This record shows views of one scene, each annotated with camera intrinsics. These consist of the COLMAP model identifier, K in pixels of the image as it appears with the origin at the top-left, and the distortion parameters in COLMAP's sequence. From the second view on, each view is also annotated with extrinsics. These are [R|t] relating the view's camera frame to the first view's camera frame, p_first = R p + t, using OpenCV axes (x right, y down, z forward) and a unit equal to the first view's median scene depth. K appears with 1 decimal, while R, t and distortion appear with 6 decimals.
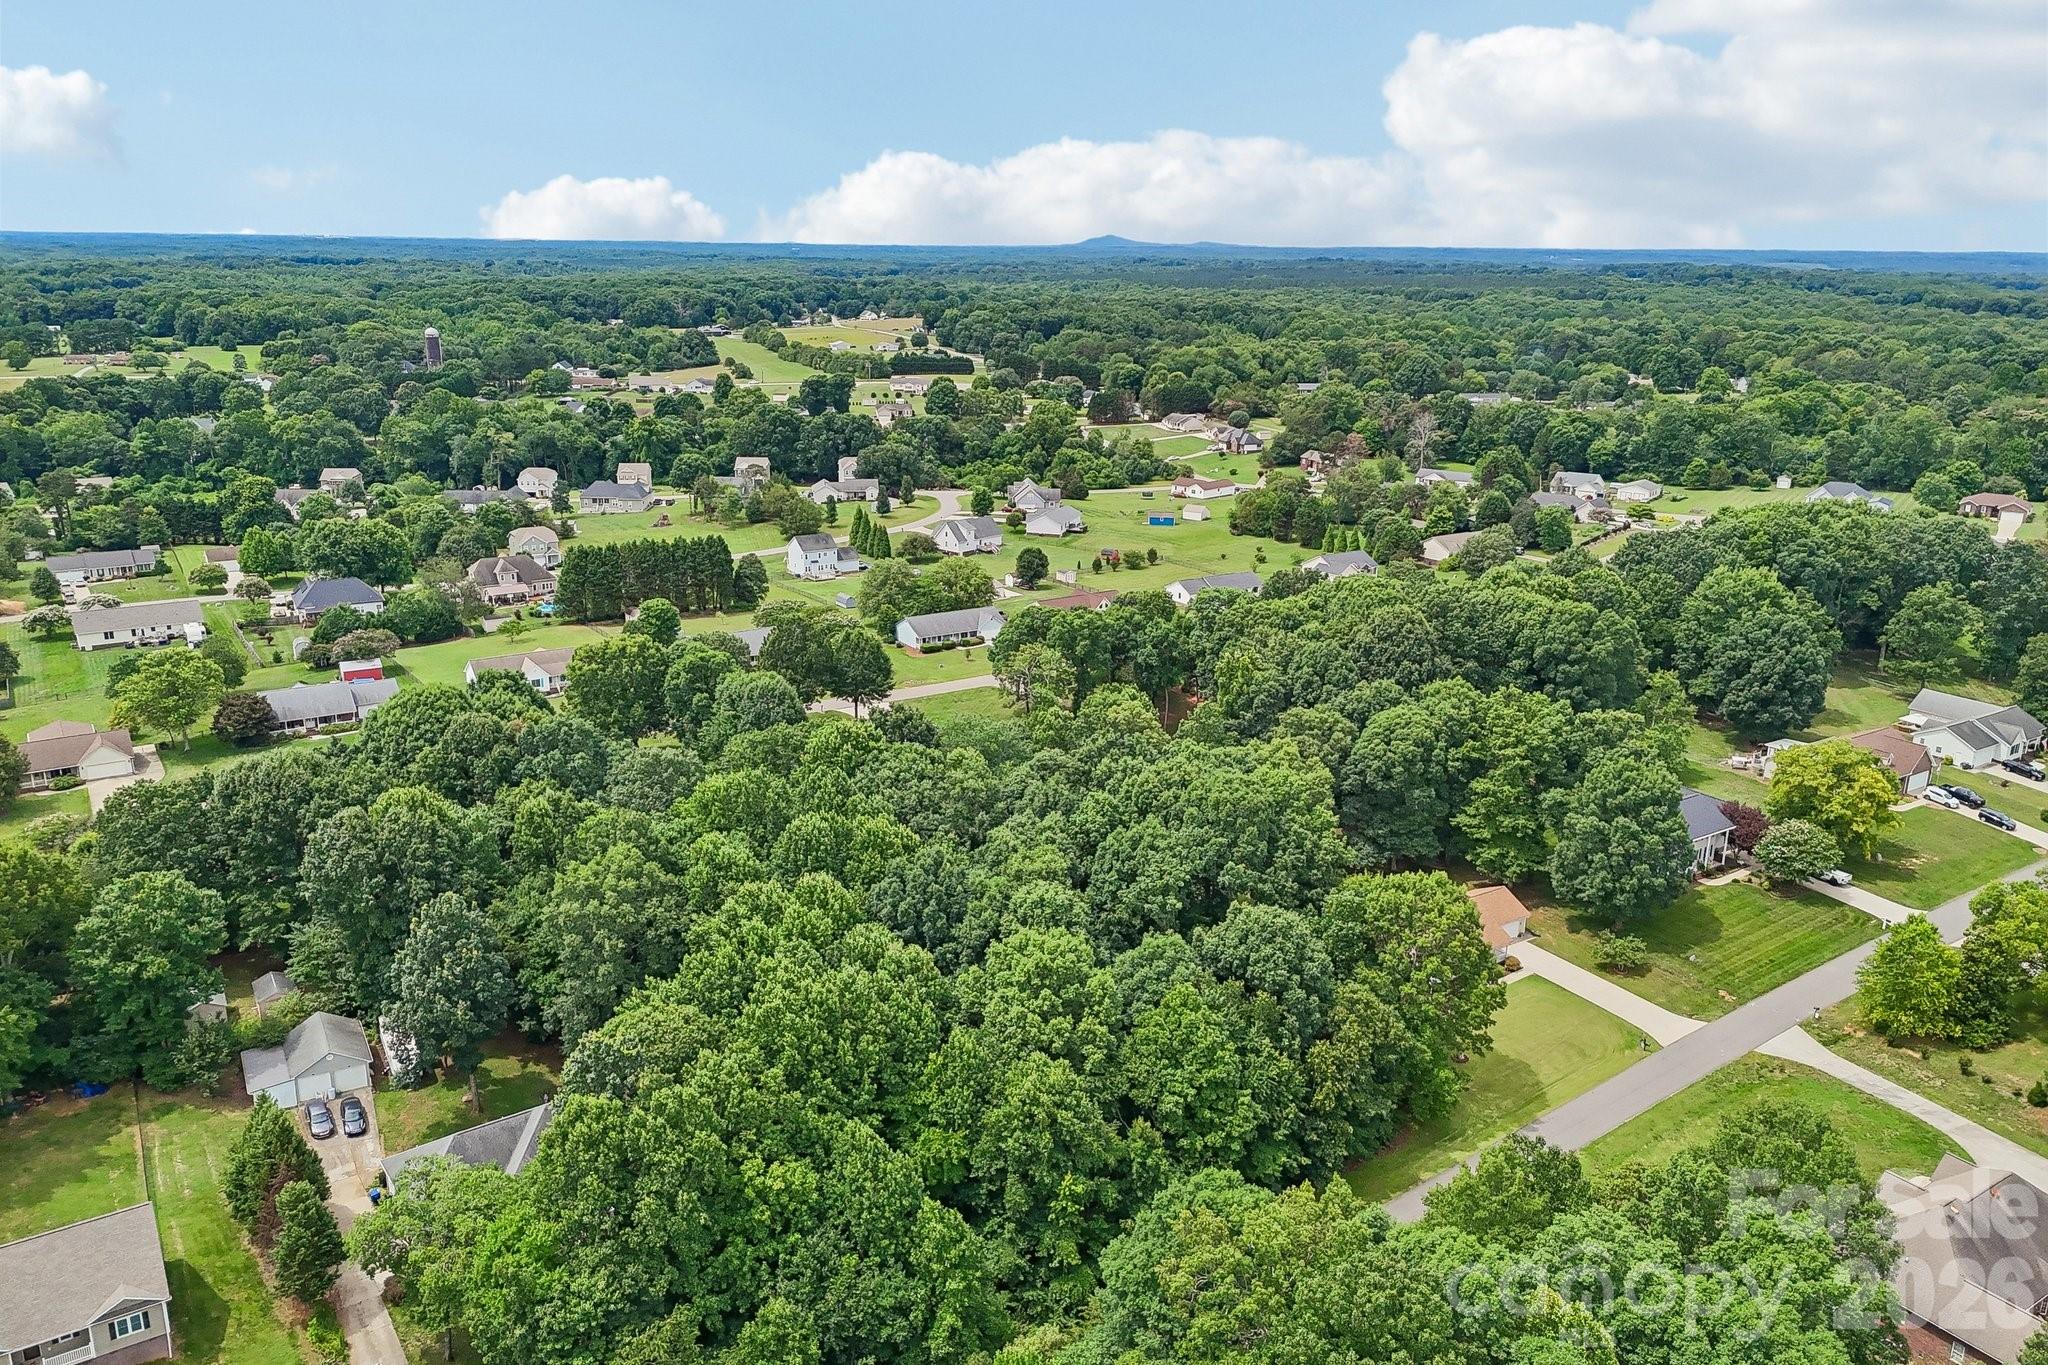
lens RADIAL K [[1496.1, 0, 1024.0], [0, 1496.1, 682.5], [0, 0, 1]] dist [0.078167, -0.101056]
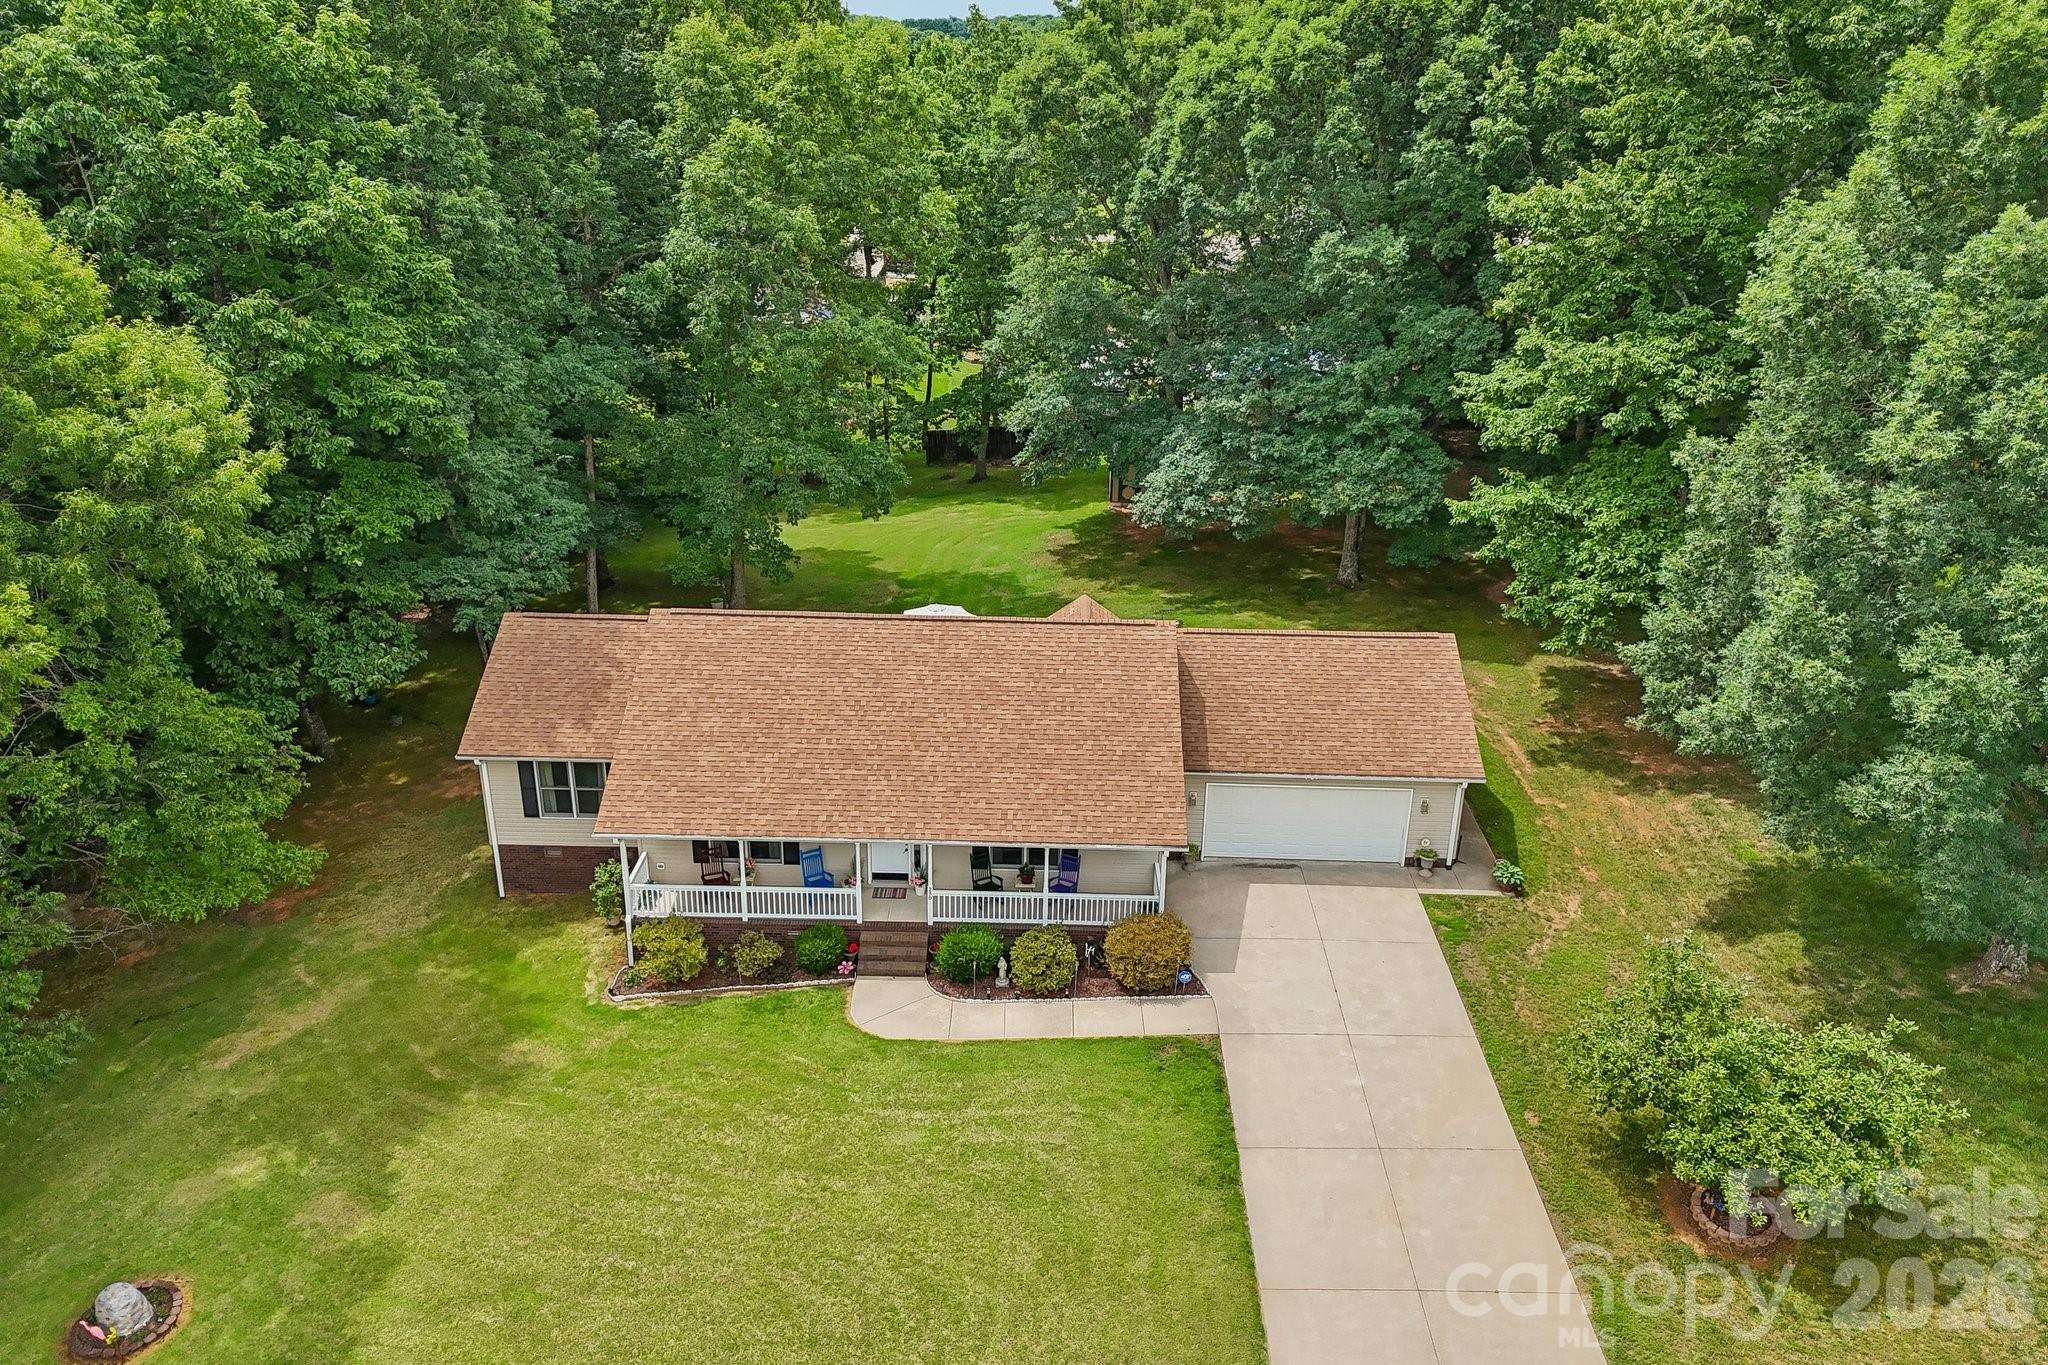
lens RADIAL K [[1496.1, 0, 1024.0], [0, 1496.1, 682.5], [0, 0, 1]] dist [0.078167, -0.101056]
pose [[0.827519, 0.224062, -0.514789, 0.159873], [-0.163692, 0.973364, 0.160524, 0.049205], [0.537044, -0.048570, 0.842155, 0.330201]]
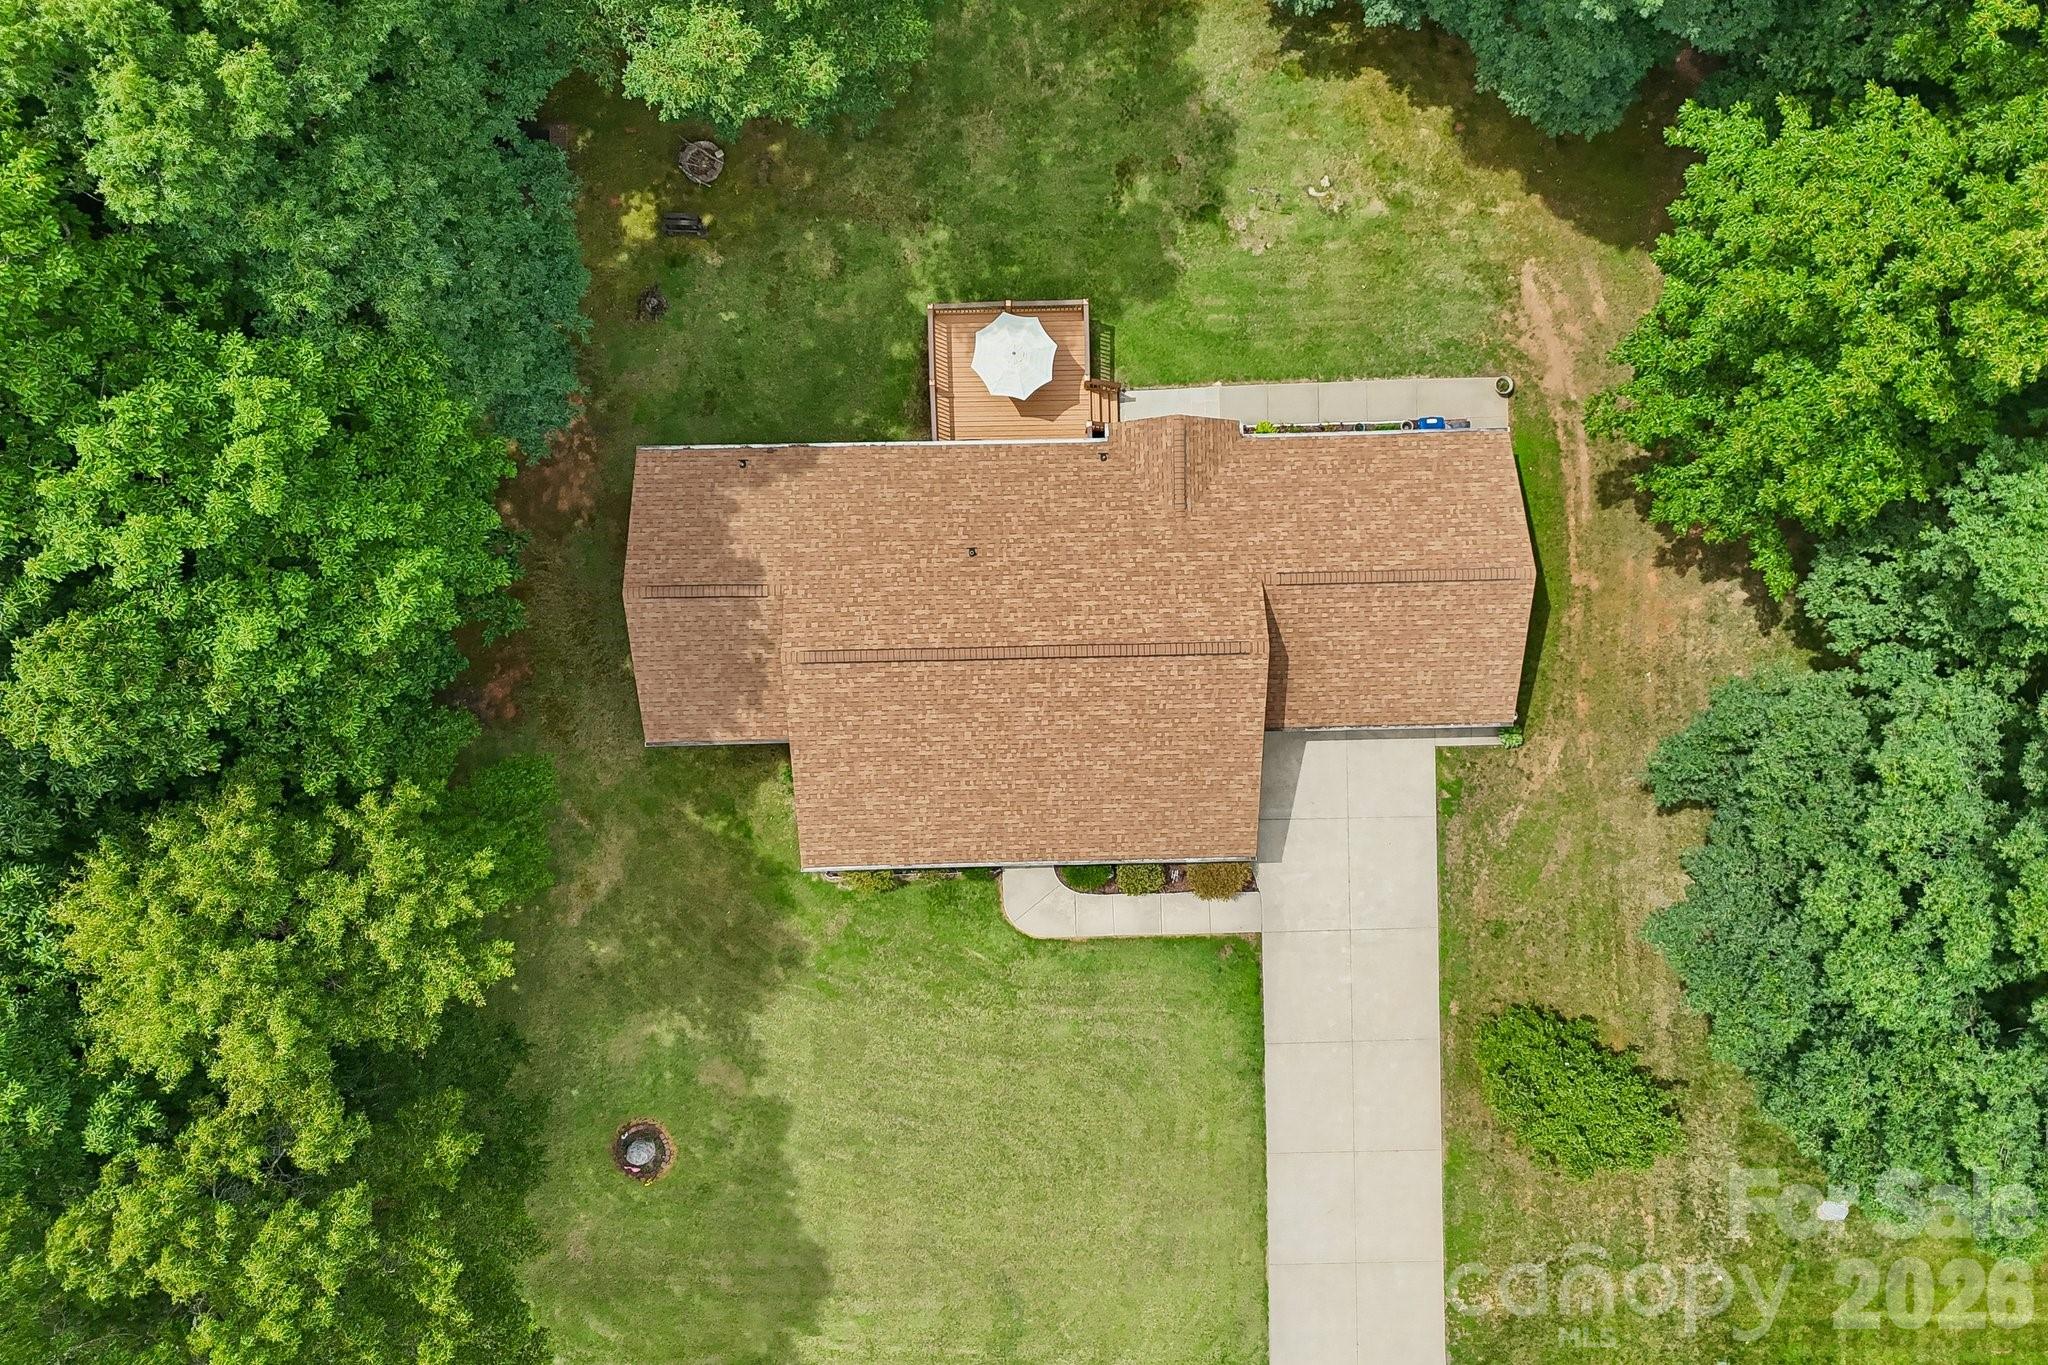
lens RADIAL K [[1481.9, 0, 1024.0], [0, 1481.9, 682.5], [0, 0, 1]] dist [0.105947, -0.118963]
pose [[0.850667, 0.525705, -0.000343, 0.110297], [-0.145579, 0.236195, 0.960739, -0.027341], [0.505147, -0.817218, 0.277455, 0.372602]]
